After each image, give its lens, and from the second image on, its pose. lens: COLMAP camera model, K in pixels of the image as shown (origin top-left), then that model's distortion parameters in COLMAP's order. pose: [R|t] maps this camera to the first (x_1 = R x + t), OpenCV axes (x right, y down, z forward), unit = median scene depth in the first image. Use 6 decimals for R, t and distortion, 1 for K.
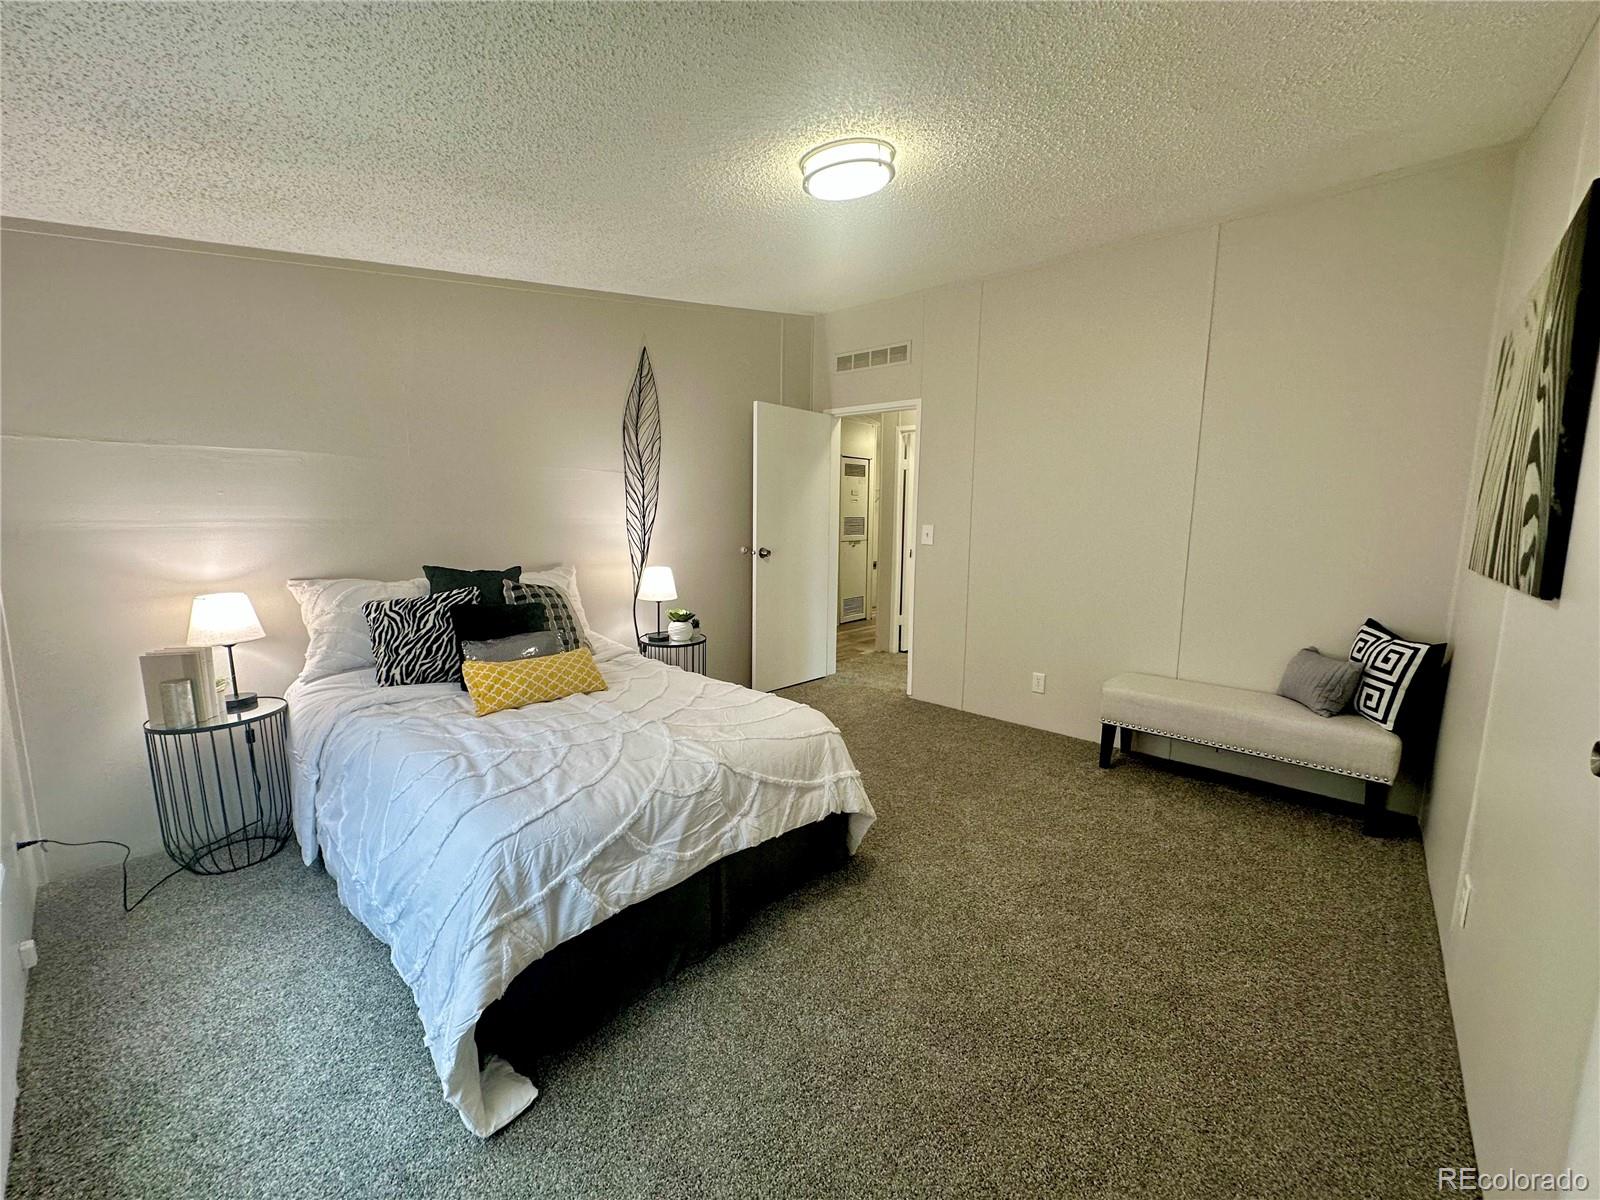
lens RADIAL K [[637.5, 0, 798.3], [0, 637.5, 599.2], [0, 0, 1]] dist [-0.003004, 0.000740]
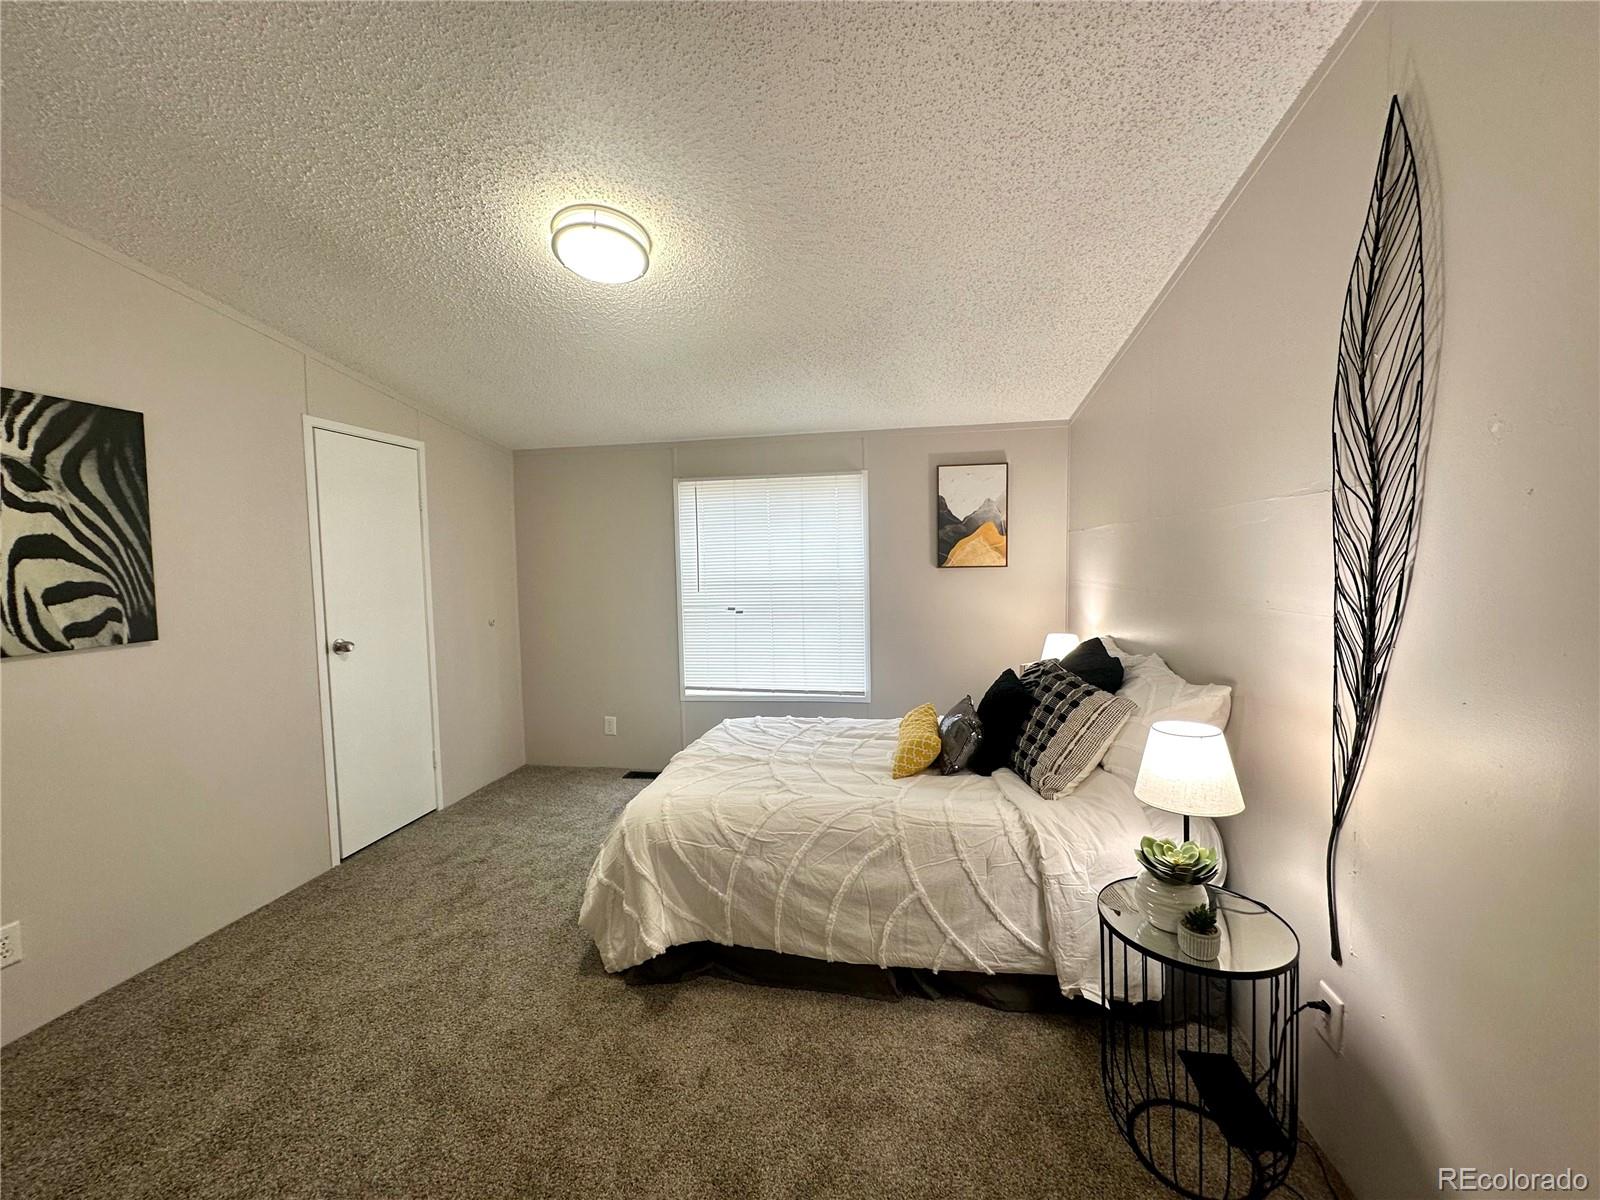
lens RADIAL K [[634.8, 0, 802.2], [0, 634.8, 605.7], [0, 0, 1]] dist [-0.003330, 0.000322]
pose [[-0.844206, 0.044273, -0.534187, 0.305173], [-0.062388, 0.981694, 0.179956, -0.273106], [0.532375, 0.185247, -0.825990, 1.764121]]
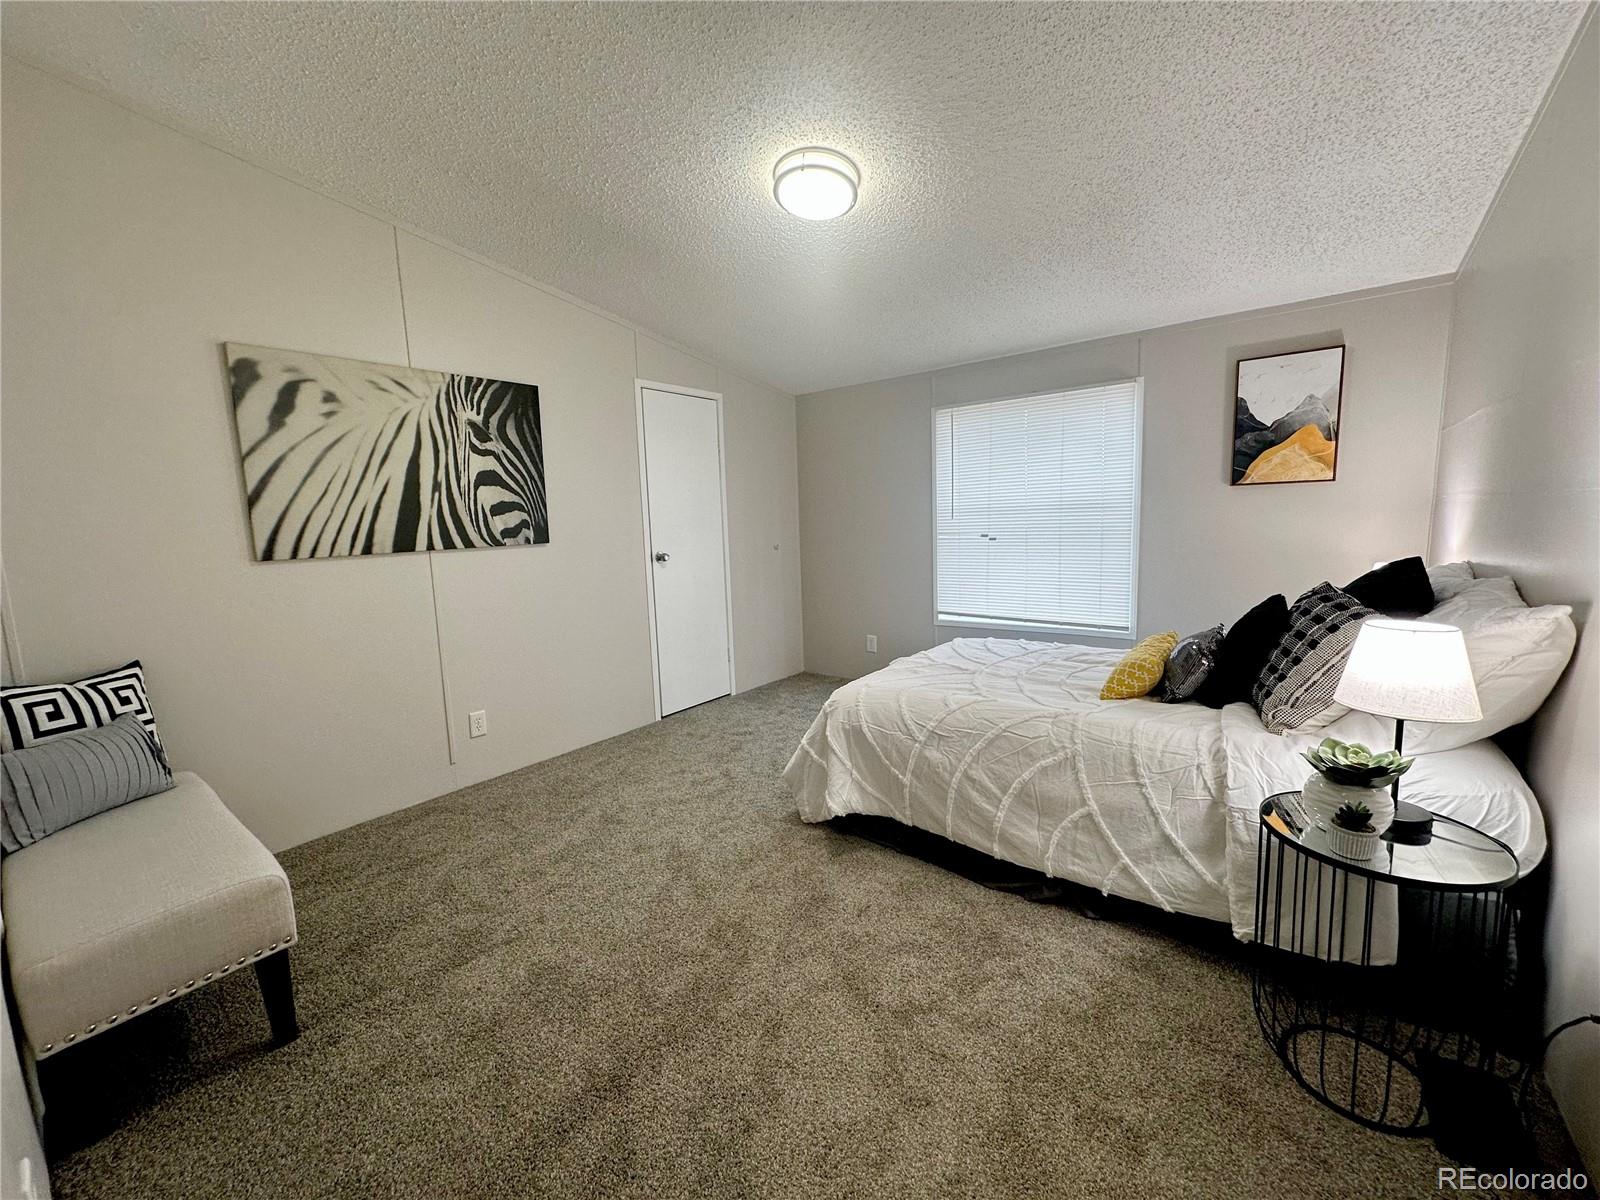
lens RADIAL K [[634.8, 0, 802.2], [0, 634.8, 605.7], [0, 0, 1]] dist [-0.003330, 0.000322]
pose [[-0.997442, 0.031971, -0.063939, 0.158602], [0.013546, 0.962741, 0.270086, -0.231645], [0.070191, 0.268529, -0.960711, 1.896651]]
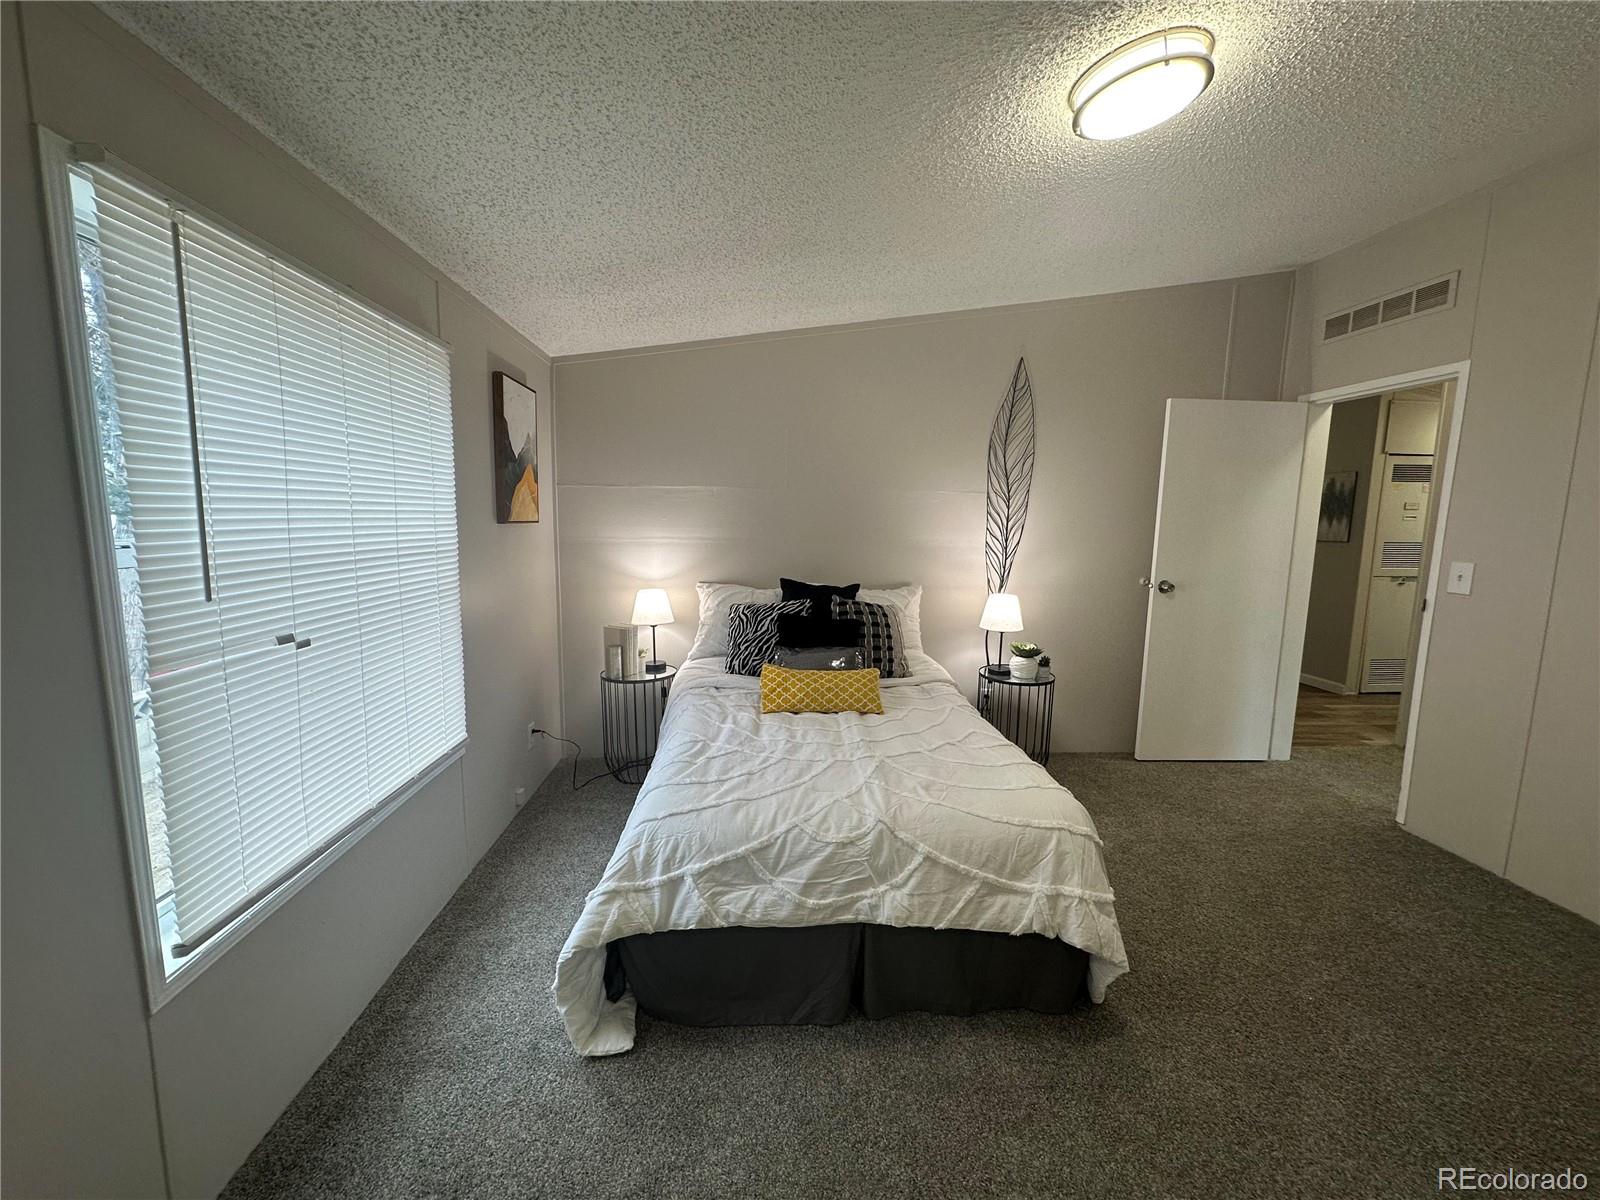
lens RADIAL K [[637.5, 0, 798.3], [0, 637.5, 599.2], [0, 0, 1]] dist [-0.003004, 0.000740]
pose [[0.715593, 0.089597, -0.692748, 0.306282], [-0.102617, 0.994464, 0.022618, -0.050417], [0.690939, 0.054903, 0.720825, 0.191395]]
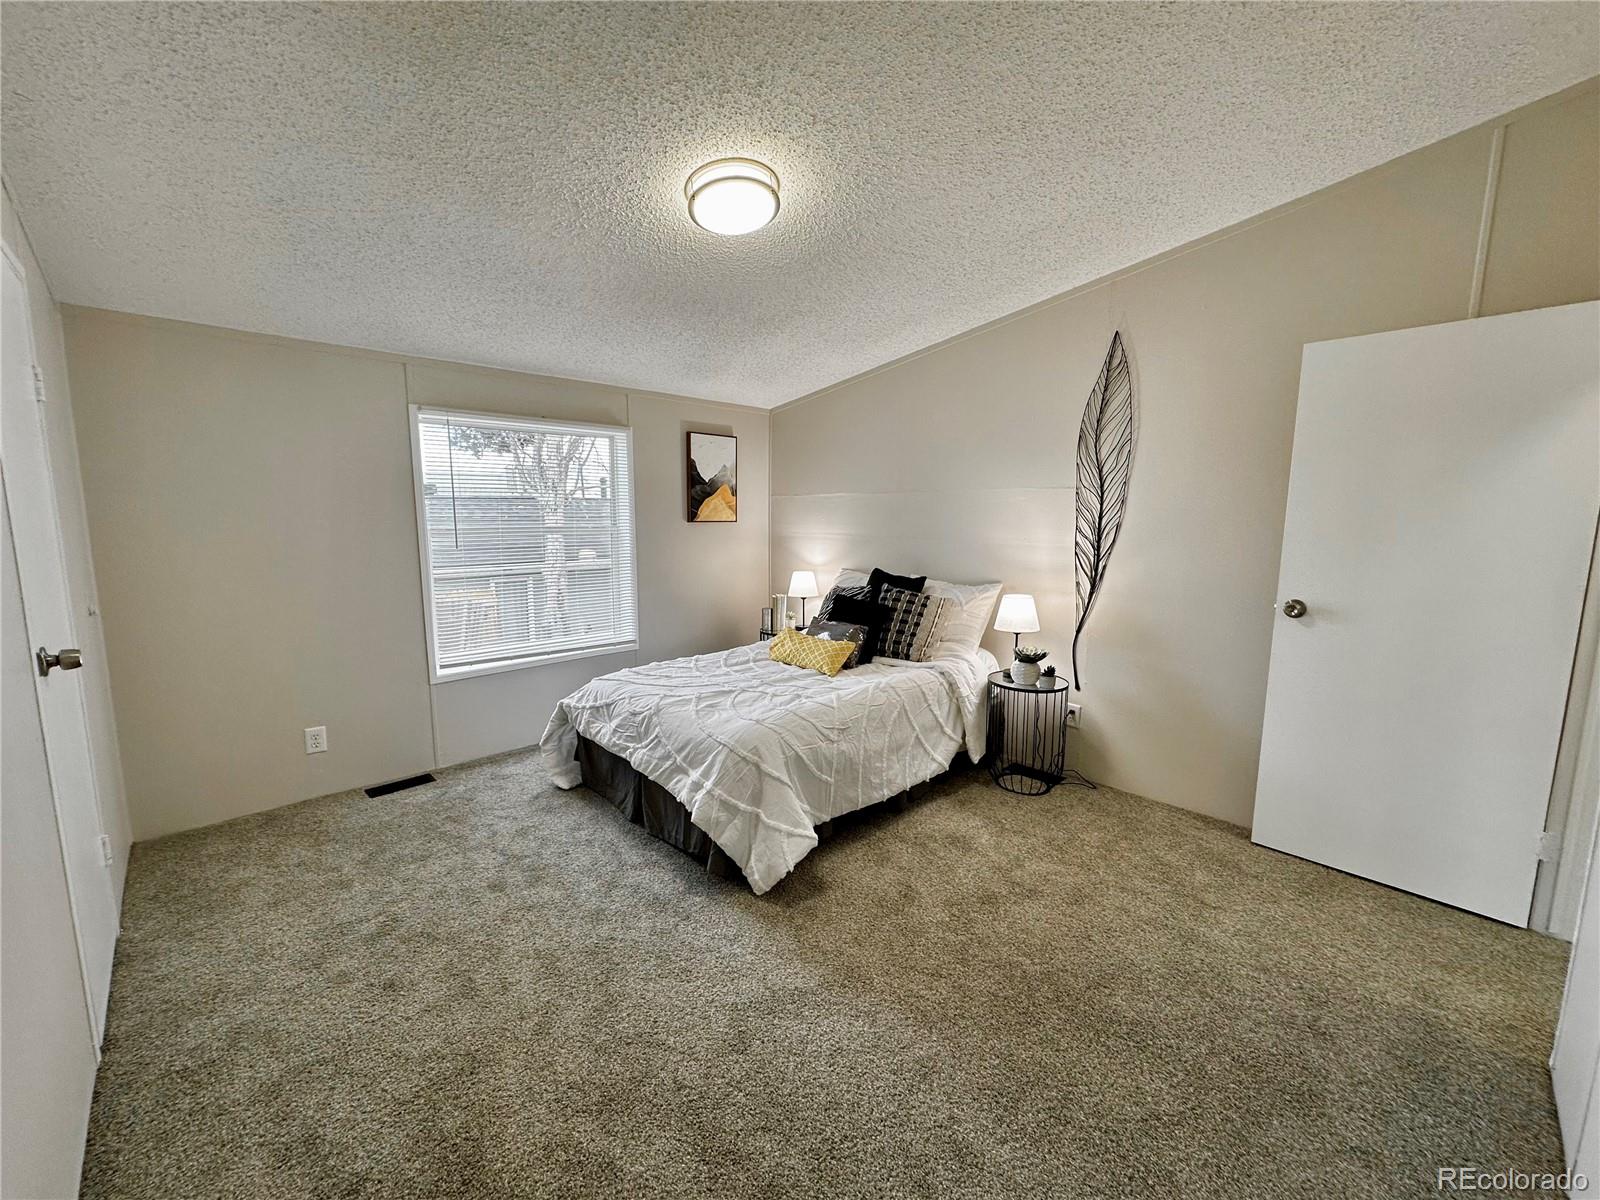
lens RADIAL K [[630.3, 0, 797.9], [0, 630.3, 600.0], [0, 0, 1]] dist [-0.000958, 0.000106]
pose [[-0.075504, 0.124220, -0.989378, 0.957339], [-0.139171, 0.981186, 0.133813, -0.168517], [0.987386, 0.147796, -0.056796, 1.062818]]
